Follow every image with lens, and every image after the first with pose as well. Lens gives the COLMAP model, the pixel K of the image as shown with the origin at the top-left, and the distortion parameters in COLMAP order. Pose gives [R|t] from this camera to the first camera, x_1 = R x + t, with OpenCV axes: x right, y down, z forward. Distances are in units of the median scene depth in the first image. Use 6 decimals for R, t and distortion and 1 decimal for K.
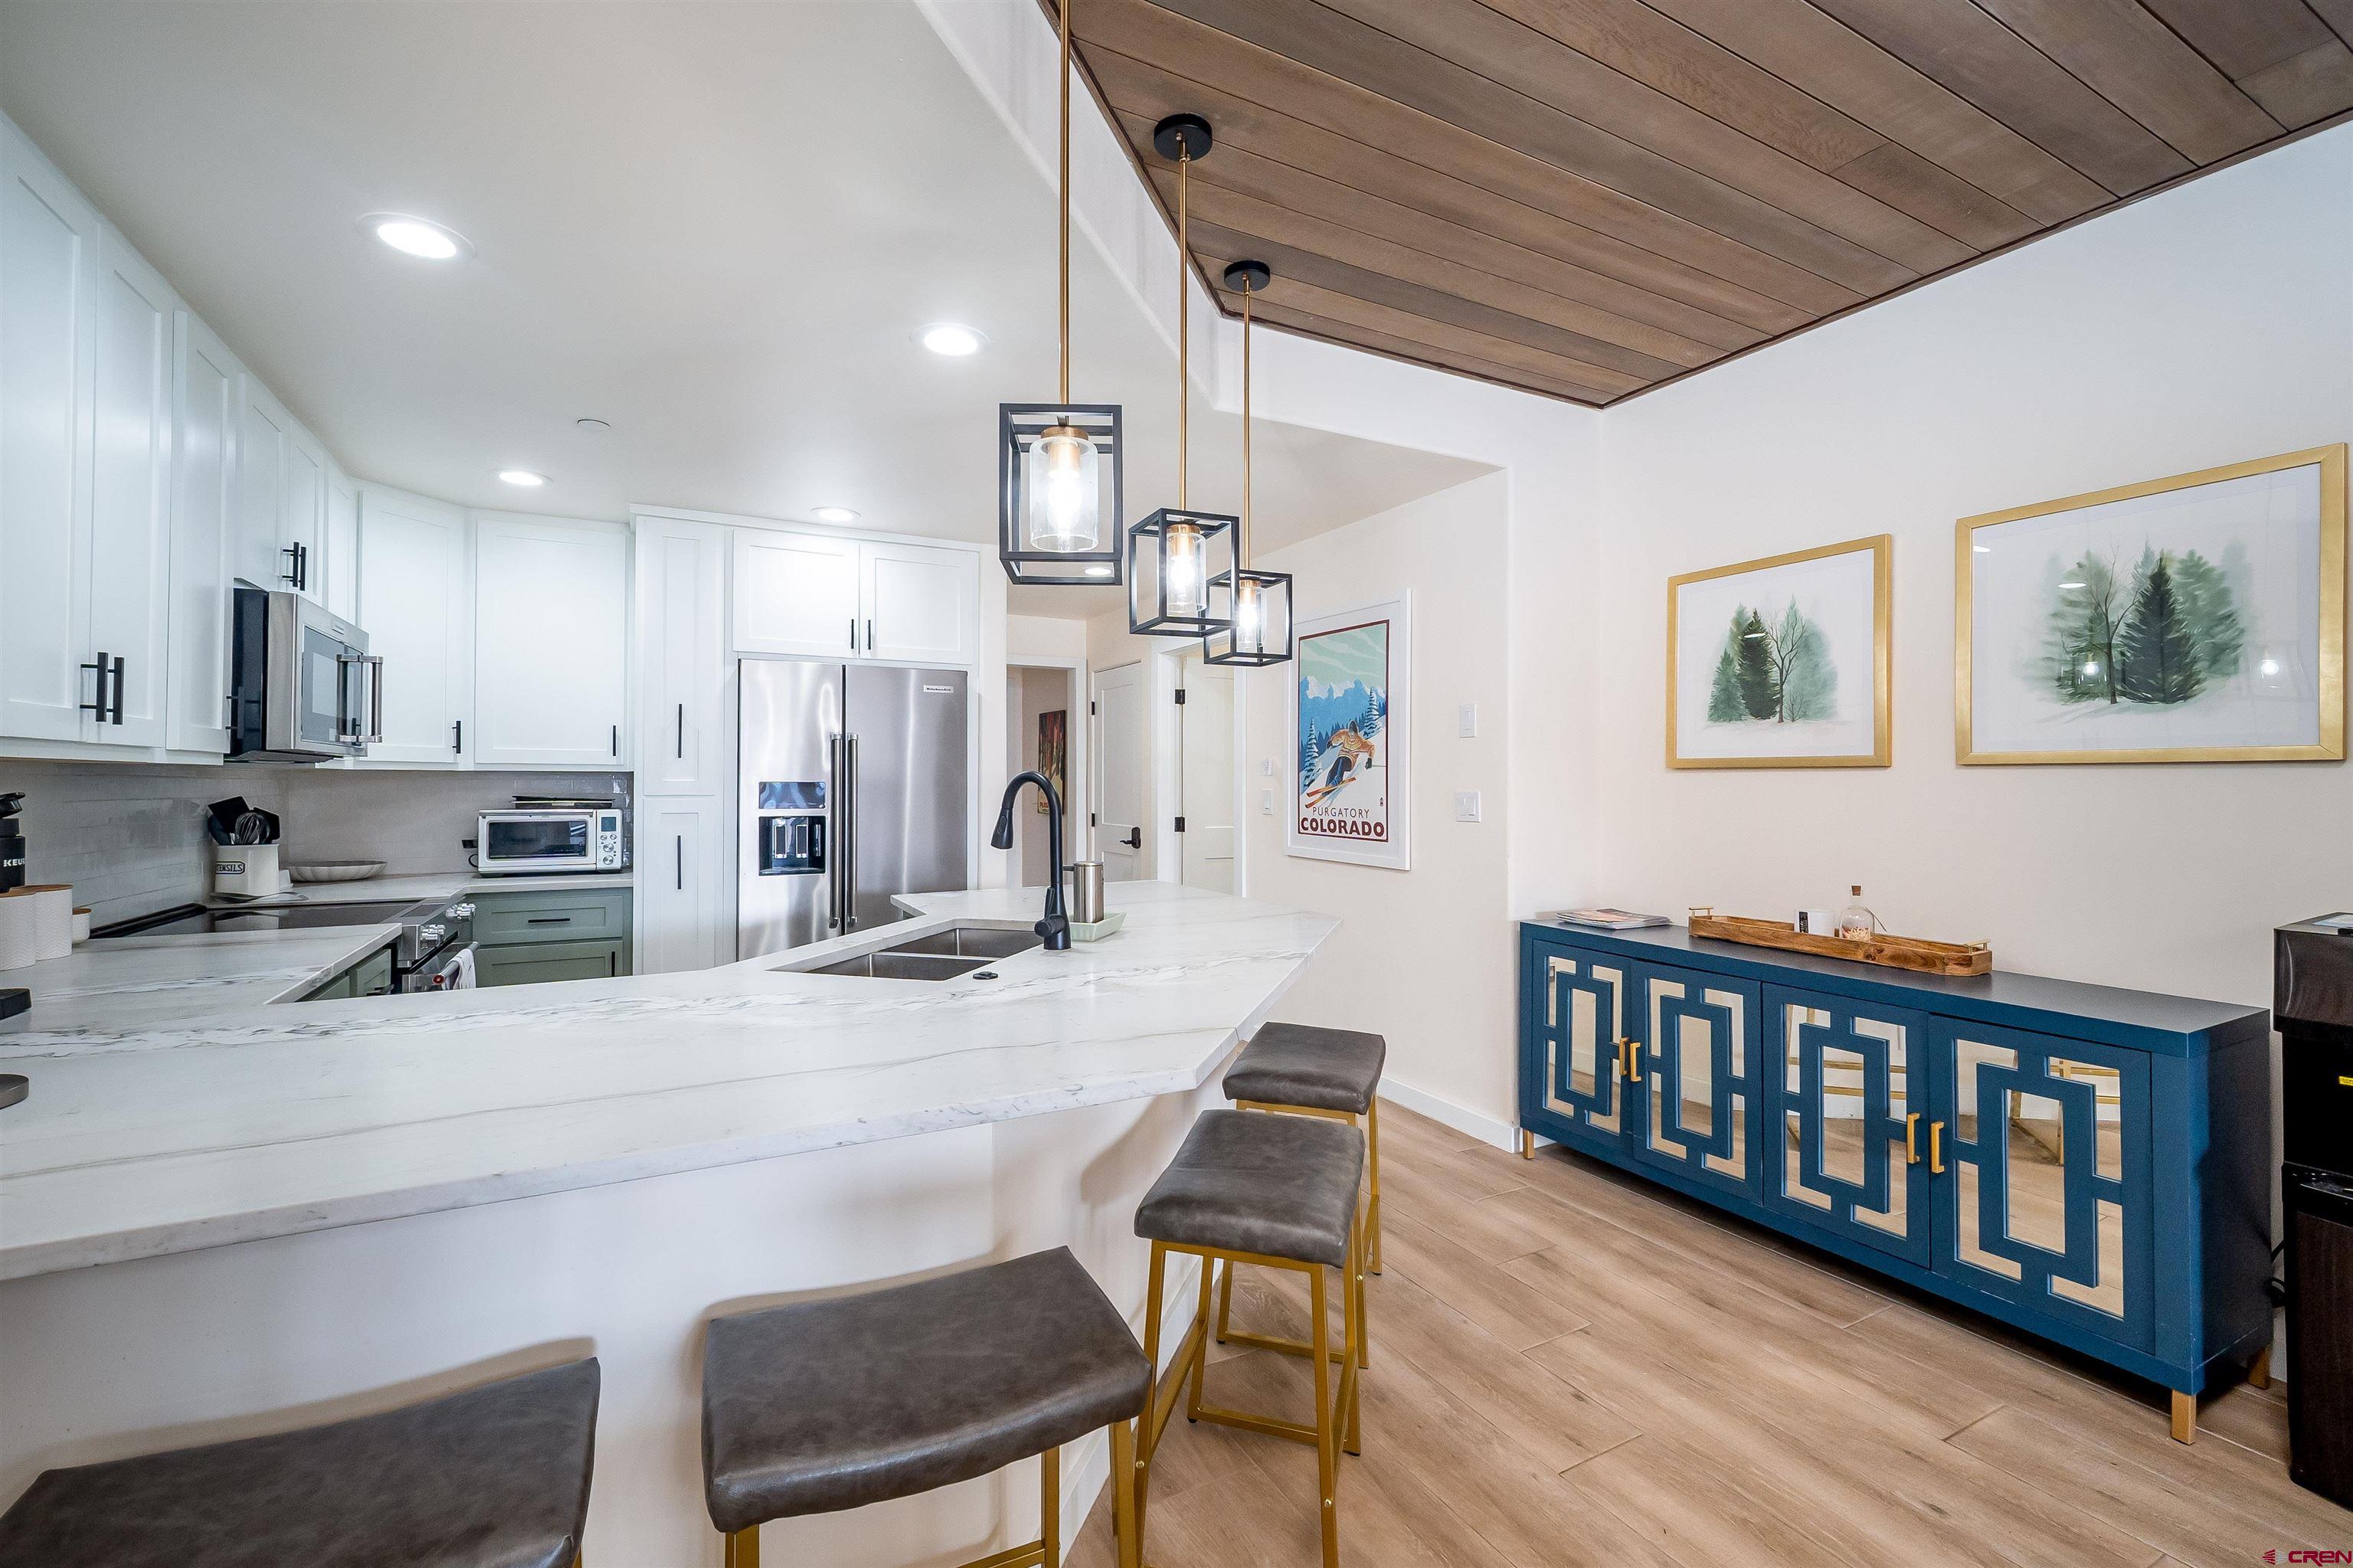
lens RADIAL K [[956.9, 0, 1119.7], [0, 956.9, 774.5], [0, 0, 1]] dist [-0.000753, 0.000094]
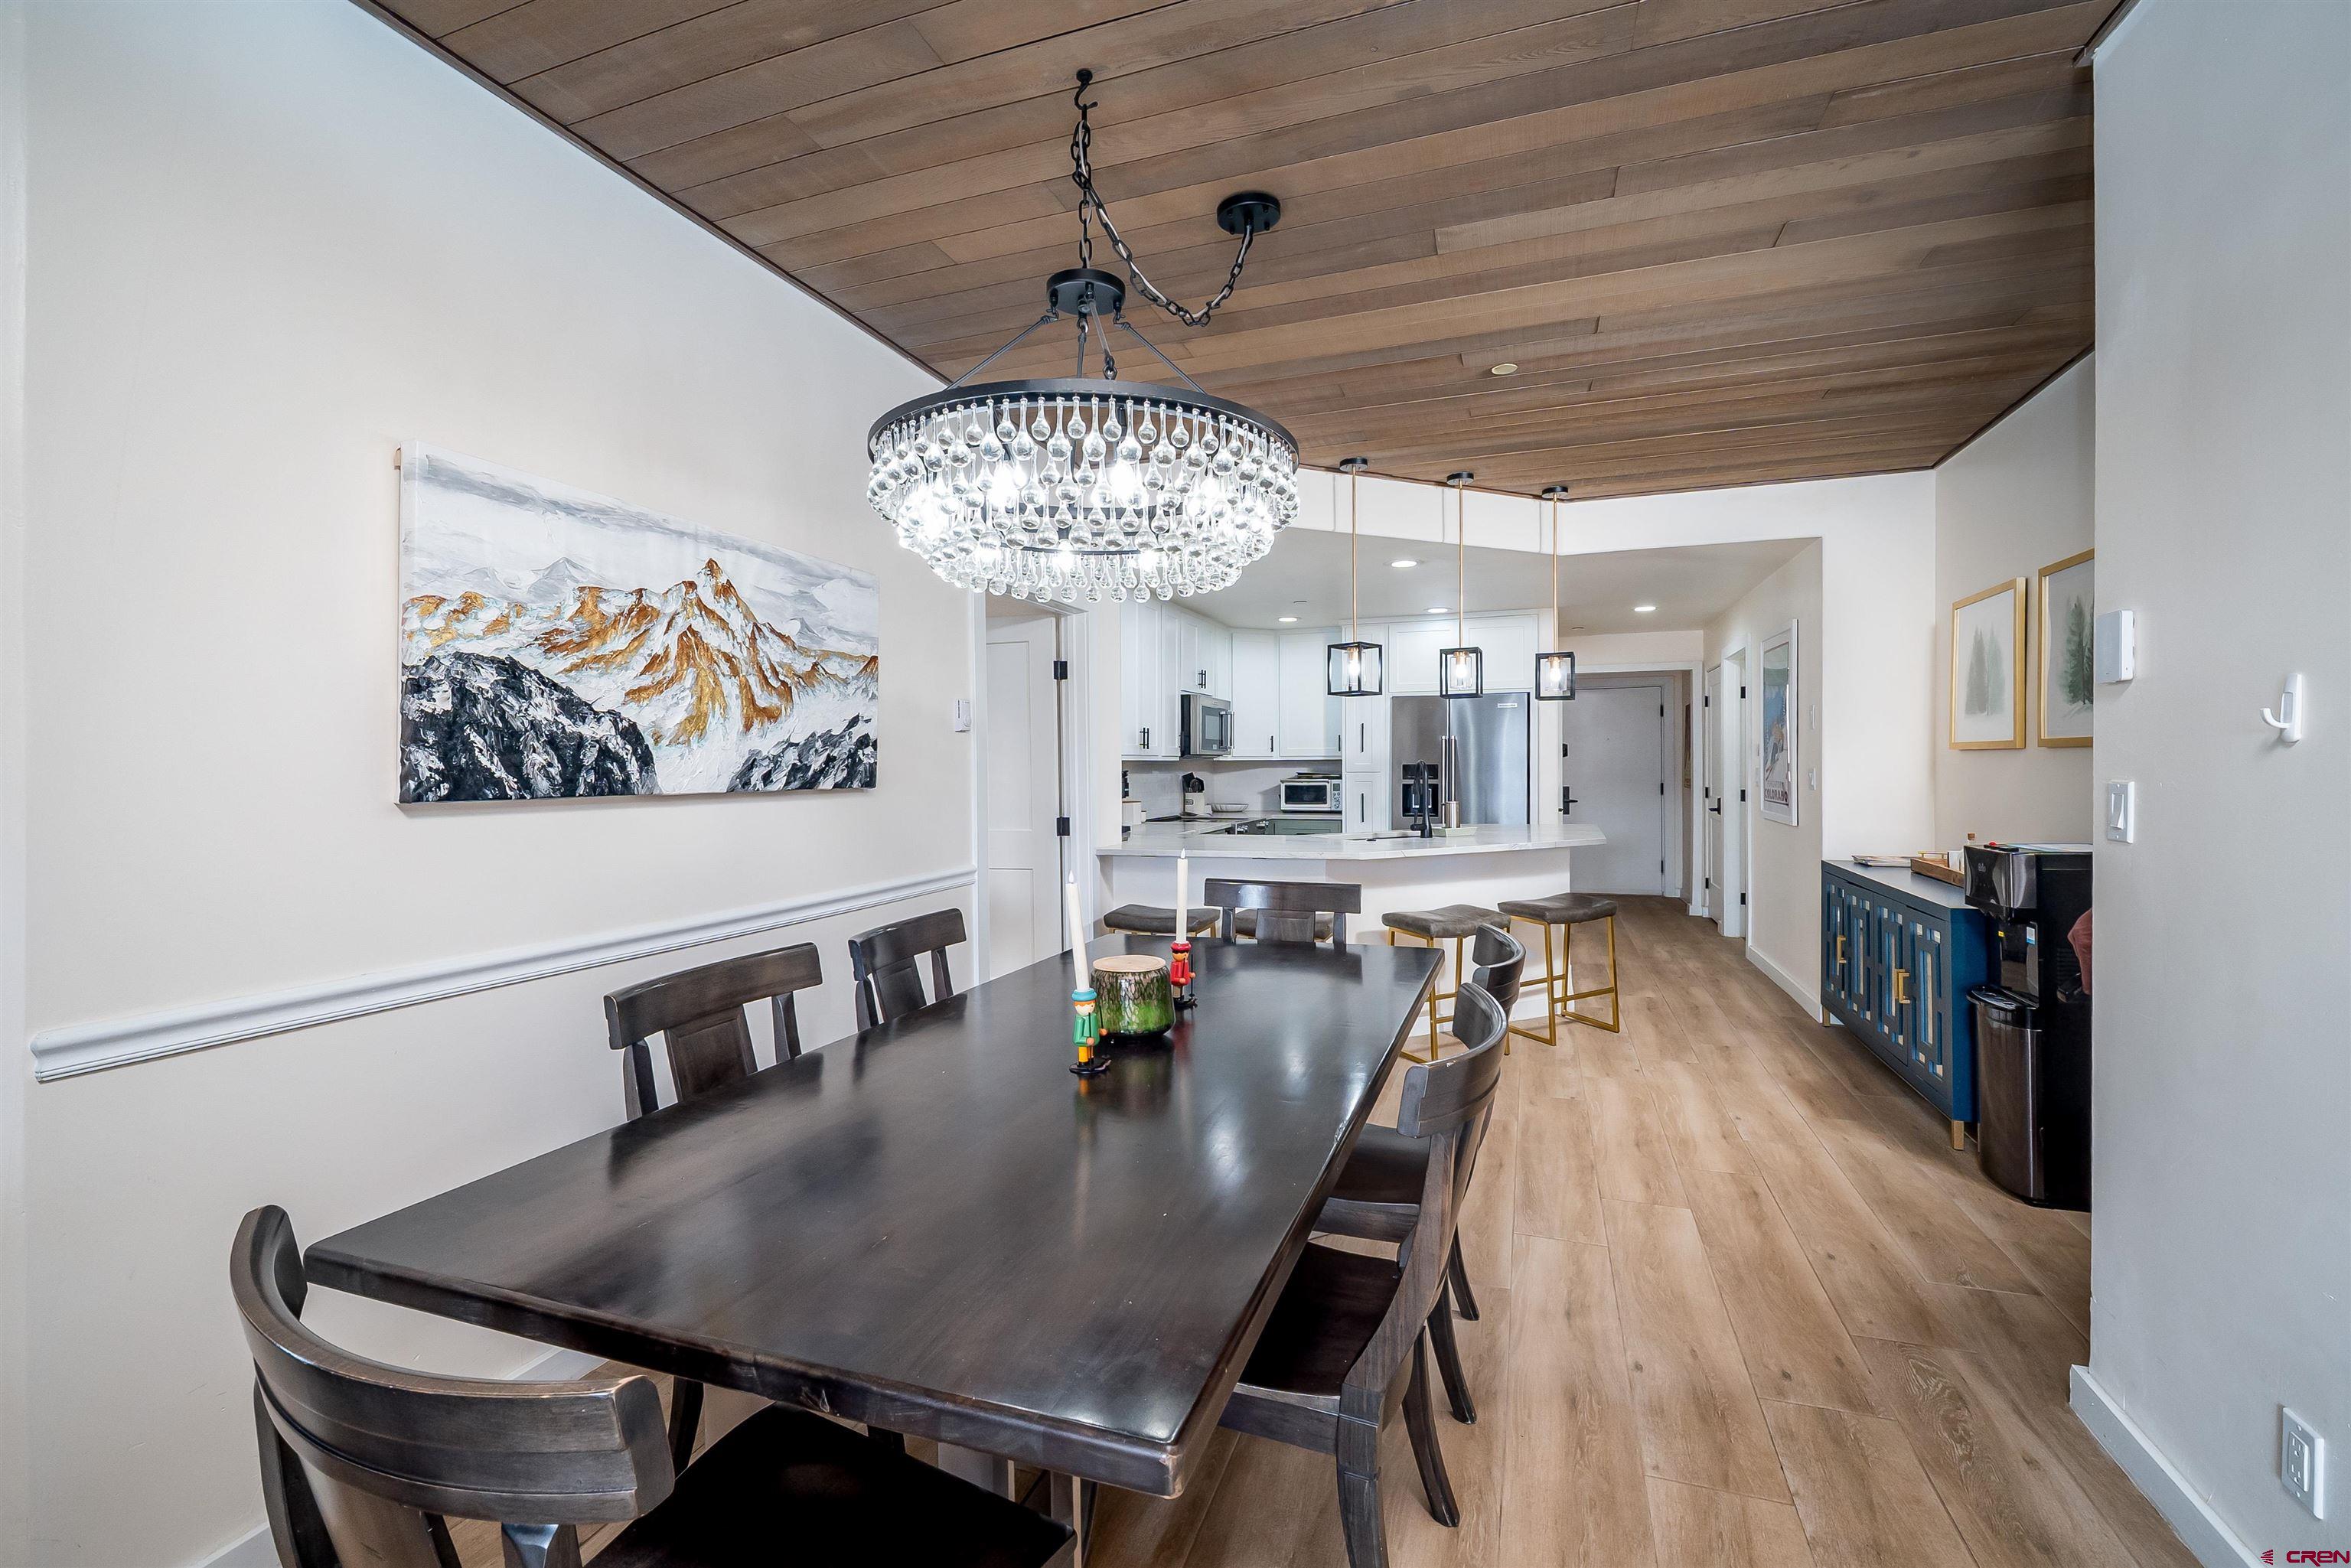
lens RADIAL K [[956.0, 0, 1160.7], [0, 956.0, 772.2], [0, 0, 1]] dist [-0.000753, 0.000094]
pose [[0.668466, -0.002096, -0.743739, 0.892813], [0.014936, 0.999832, 0.010608, -0.004641], [0.743592, -0.018200, 0.668385, -0.727857]]
